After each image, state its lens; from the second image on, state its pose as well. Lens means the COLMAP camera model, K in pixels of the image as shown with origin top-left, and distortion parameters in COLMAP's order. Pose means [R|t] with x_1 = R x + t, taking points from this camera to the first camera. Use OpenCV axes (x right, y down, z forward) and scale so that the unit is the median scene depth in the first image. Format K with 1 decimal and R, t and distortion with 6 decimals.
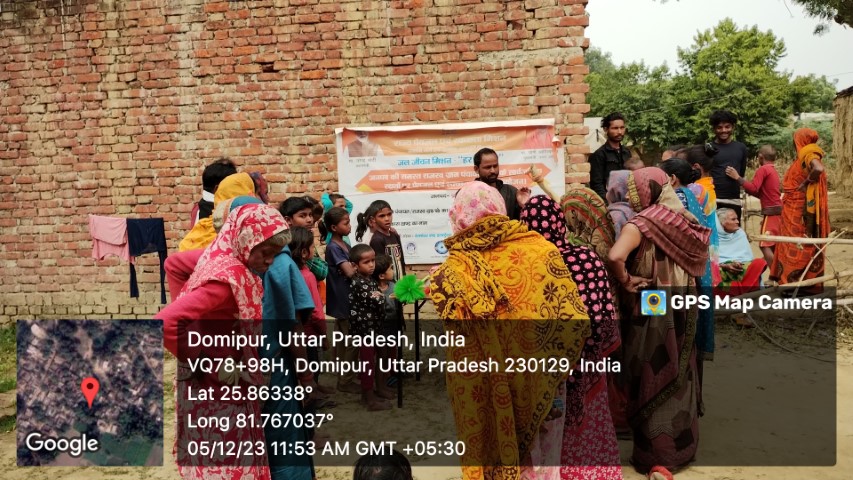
lens RADIAL K [[698.0, 0, 409.1], [0, 698.0, 234.3], [0, 0, 1]] dist [0.038344, -0.062780]
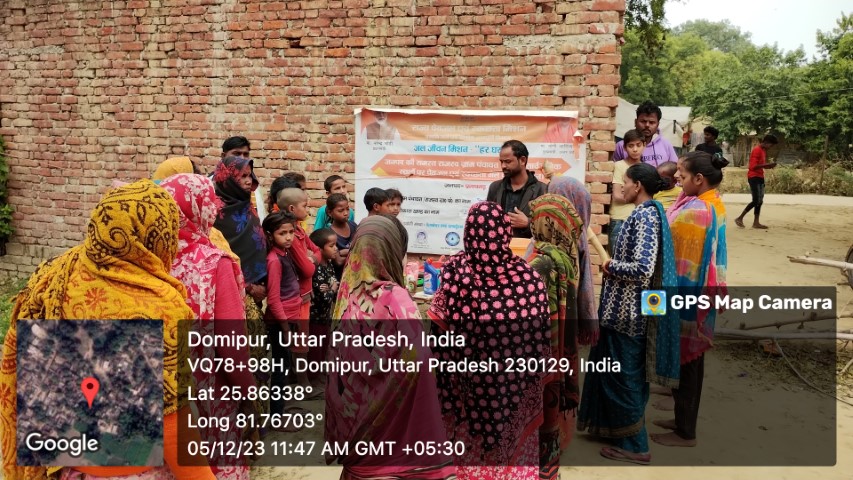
lens RADIAL K [[698.0, 0, 409.1], [0, 698.0, 234.3], [0, 0, 1]] dist [0.038344, -0.062780]
pose [[0.985077, 0.080213, -0.152277, 0.127252], [-0.074119, 0.996220, 0.045293, -0.025566], [0.155335, -0.033330, 0.987299, 0.039156]]
